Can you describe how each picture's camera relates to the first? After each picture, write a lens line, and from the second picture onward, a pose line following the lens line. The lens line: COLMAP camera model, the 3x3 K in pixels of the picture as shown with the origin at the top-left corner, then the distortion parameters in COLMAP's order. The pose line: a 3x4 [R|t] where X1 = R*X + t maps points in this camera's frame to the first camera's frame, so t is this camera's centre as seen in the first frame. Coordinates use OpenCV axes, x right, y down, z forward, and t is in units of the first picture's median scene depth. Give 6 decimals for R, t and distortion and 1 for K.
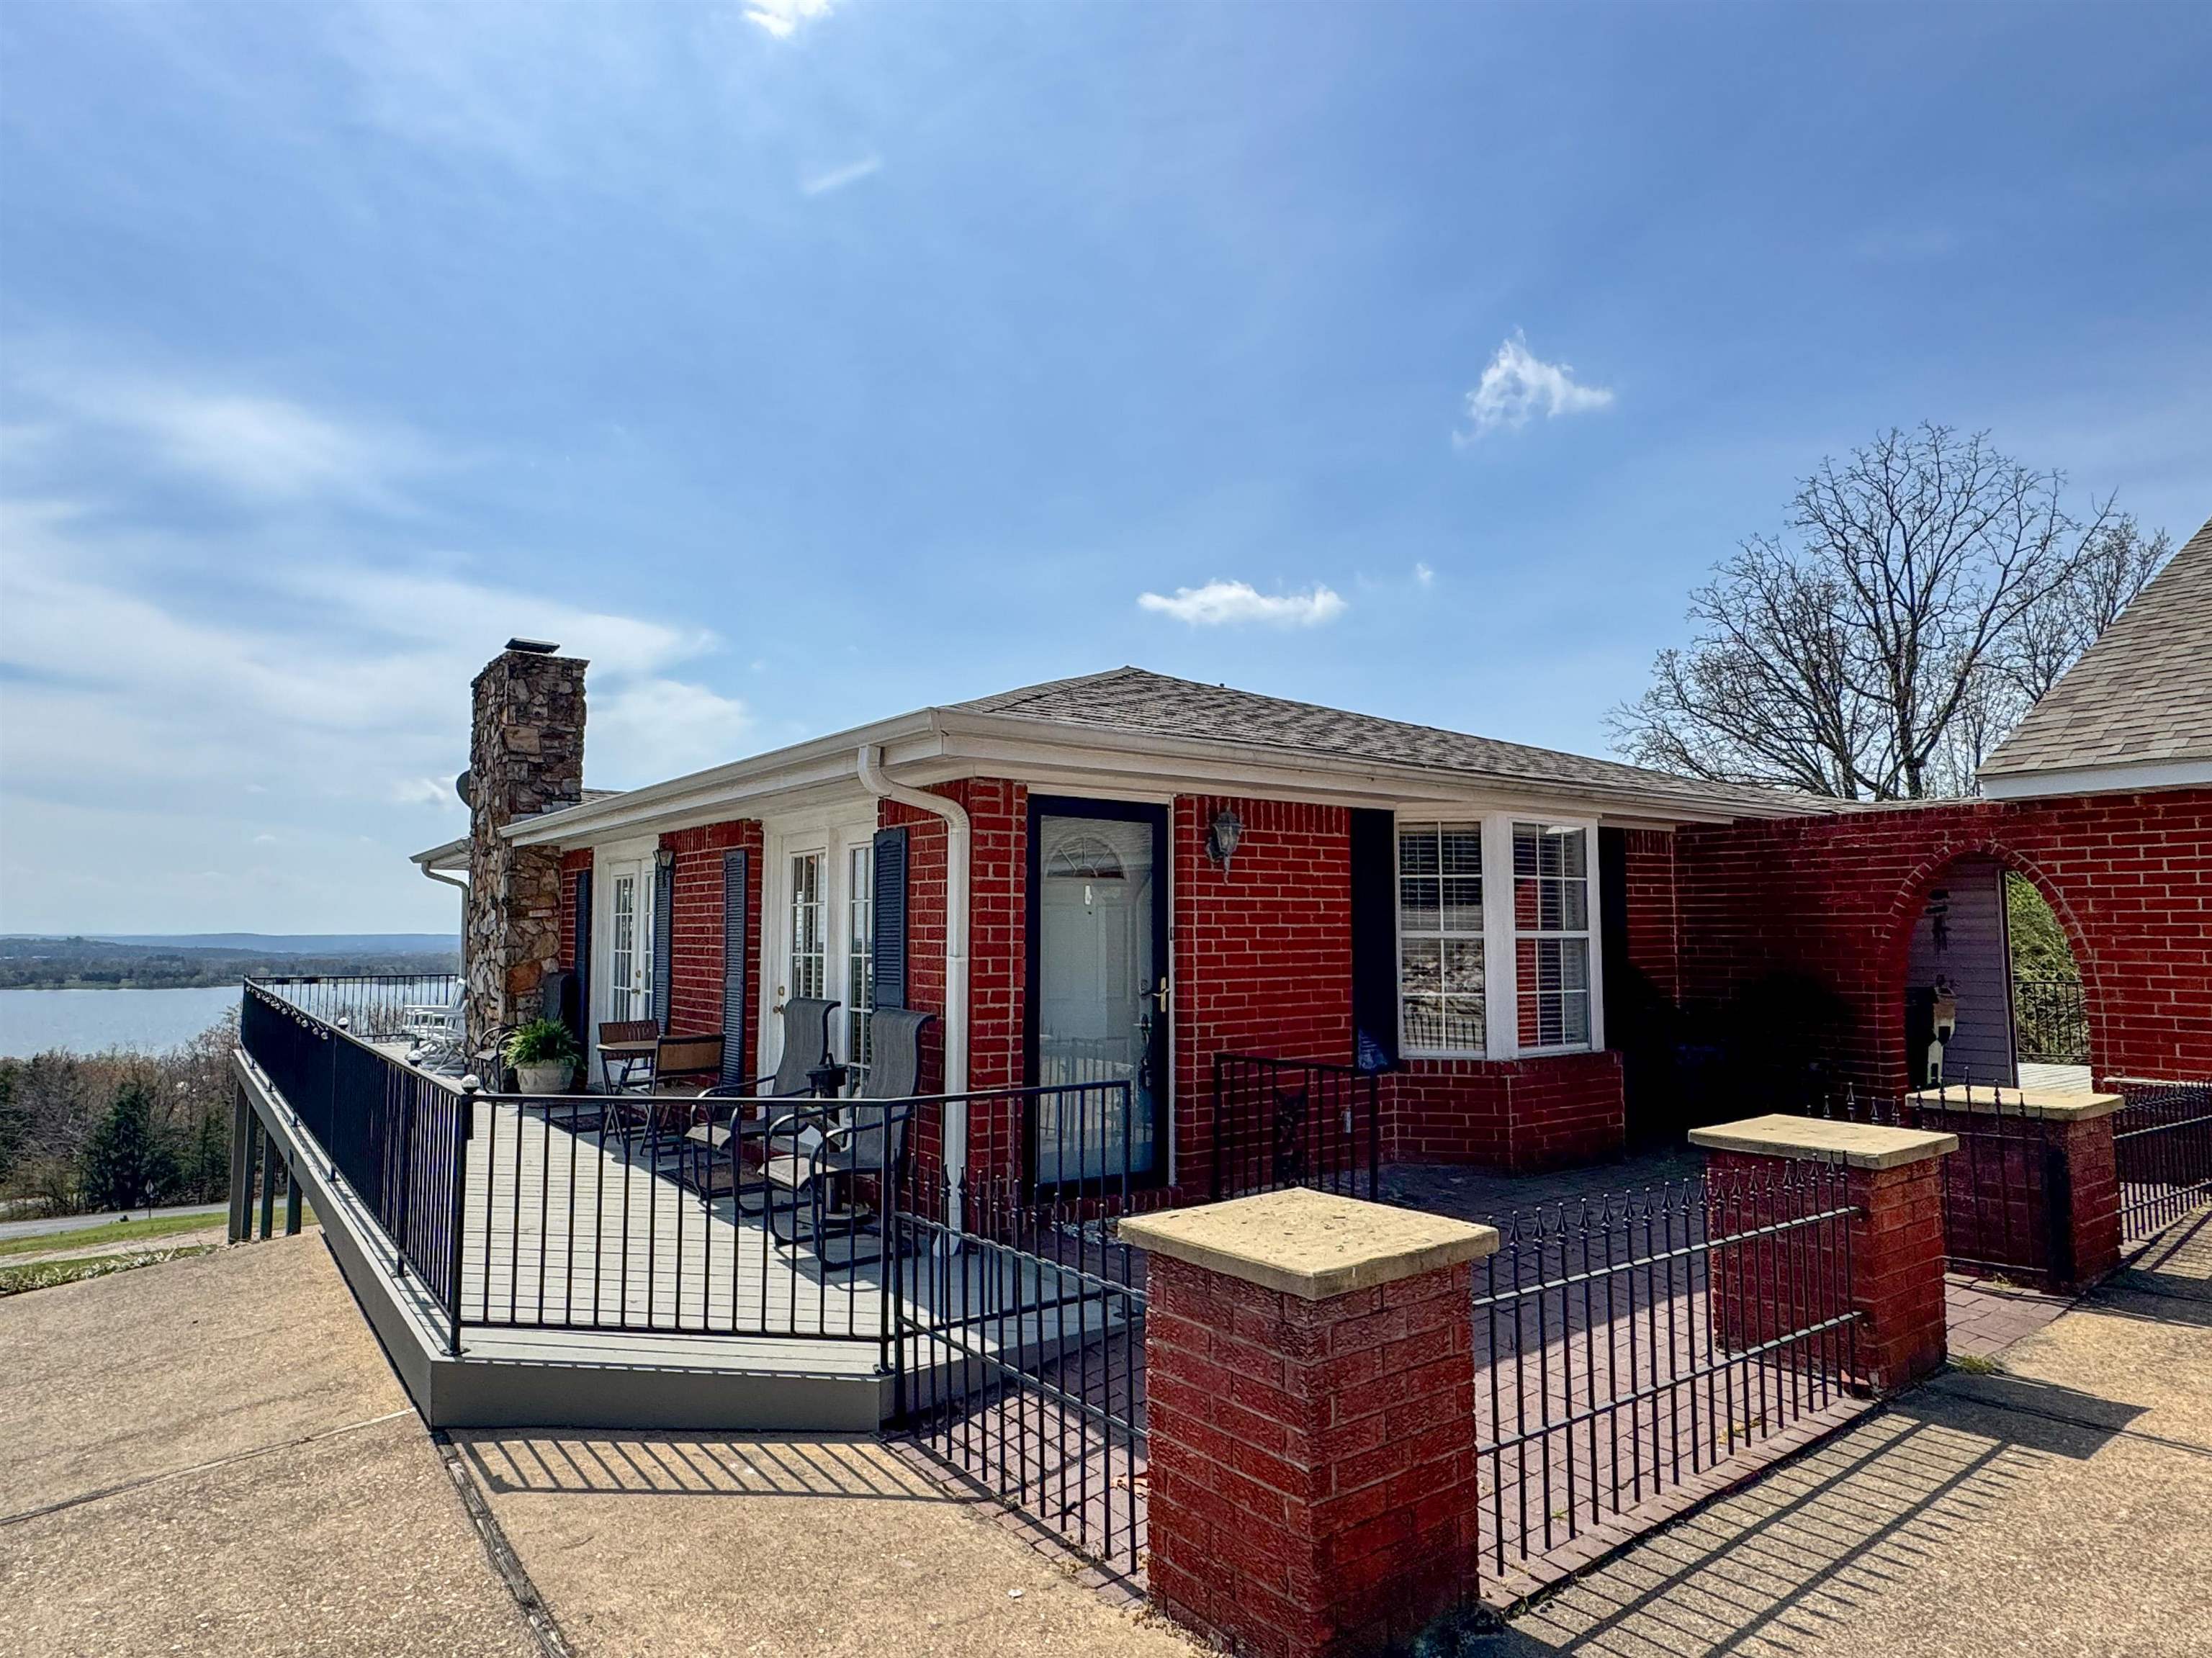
lens RADIAL K [[1287.2, 0, 1097.1], [0, 1287.2, 827.1], [0, 0, 1]] dist [-0.004450, -0.000175]
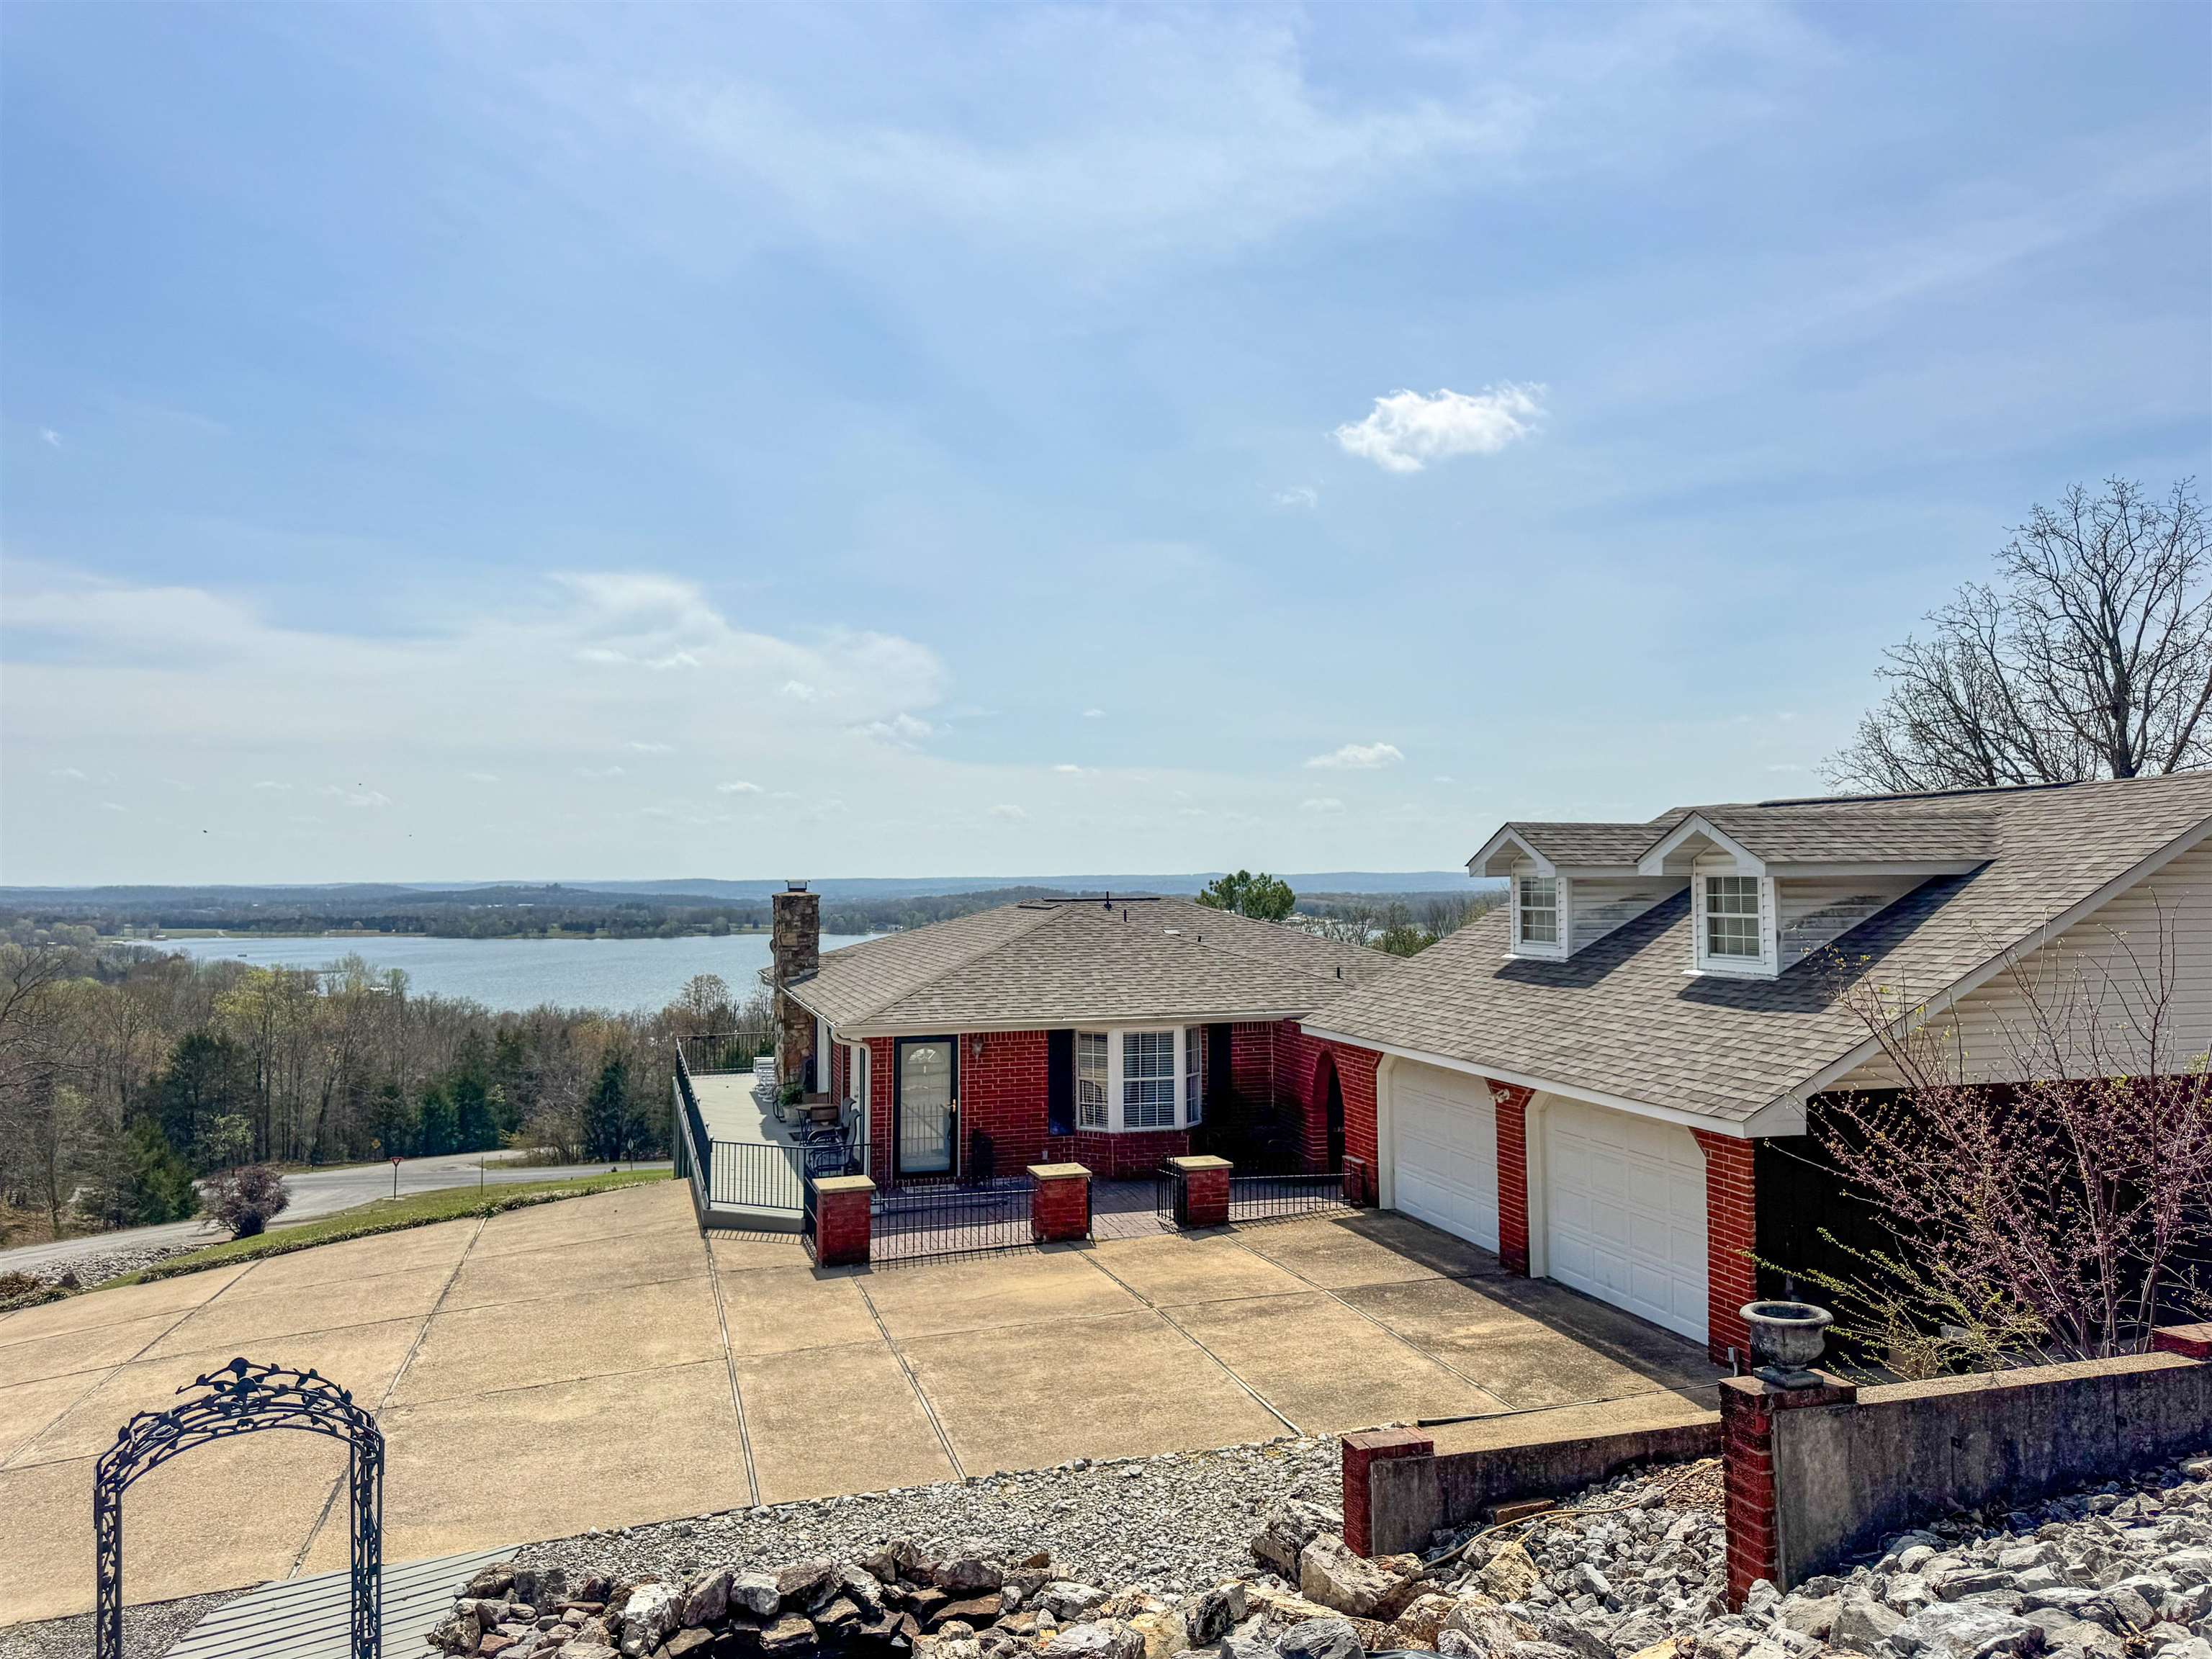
lens RADIAL K [[1558.9, 0, 1101.5], [0, 1558.9, 821.0], [0, 0, 1]] dist [0.153246, -0.274356]
pose [[0.943788, -0.015365, -0.330194, 0.827295], [0.031340, 0.998579, 0.043112, -0.345148], [0.329062, -0.051037, 0.942928, -1.139630]]
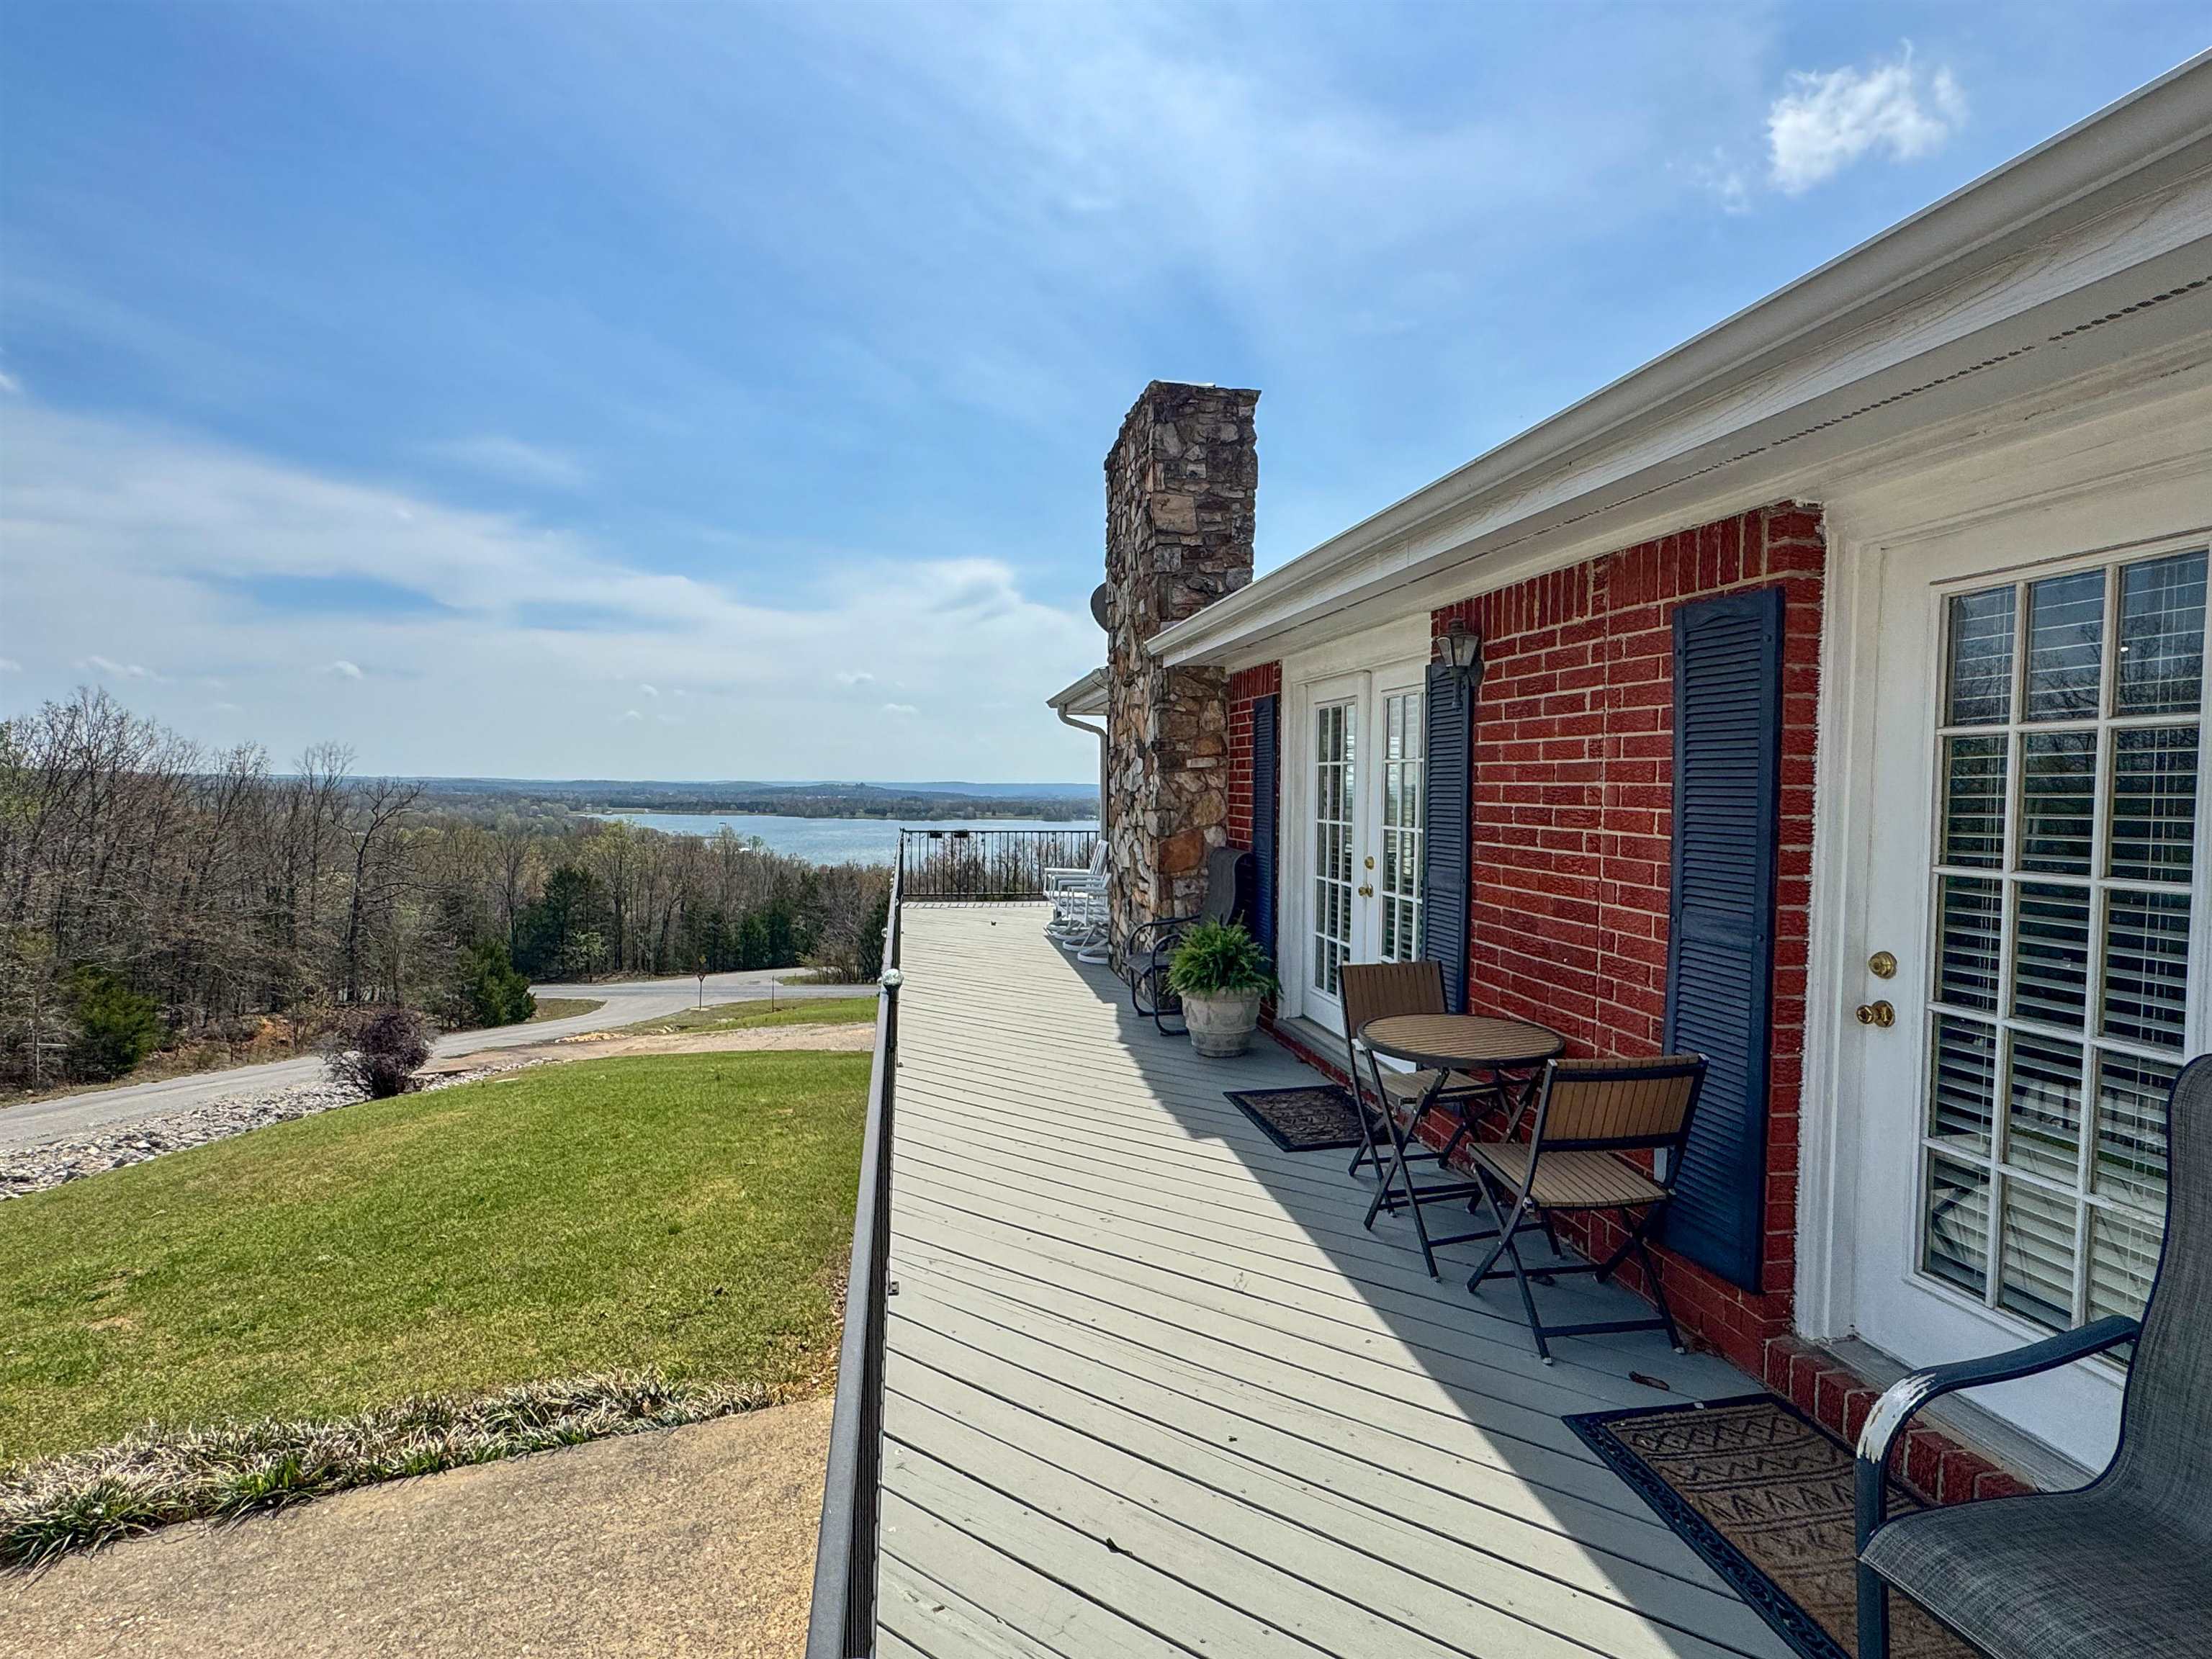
lens RADIAL K [[1103.9, 0, 1106.0], [0, 1103.9, 829.5], [0, 0, 1]] dist [0.000815, -0.000003]
pose [[0.899335, 0.028698, -0.436319, -0.217004], [0.024300, 0.993022, 0.115401, 0.032539], [0.436586, -0.114386, 0.892361, 0.437257]]
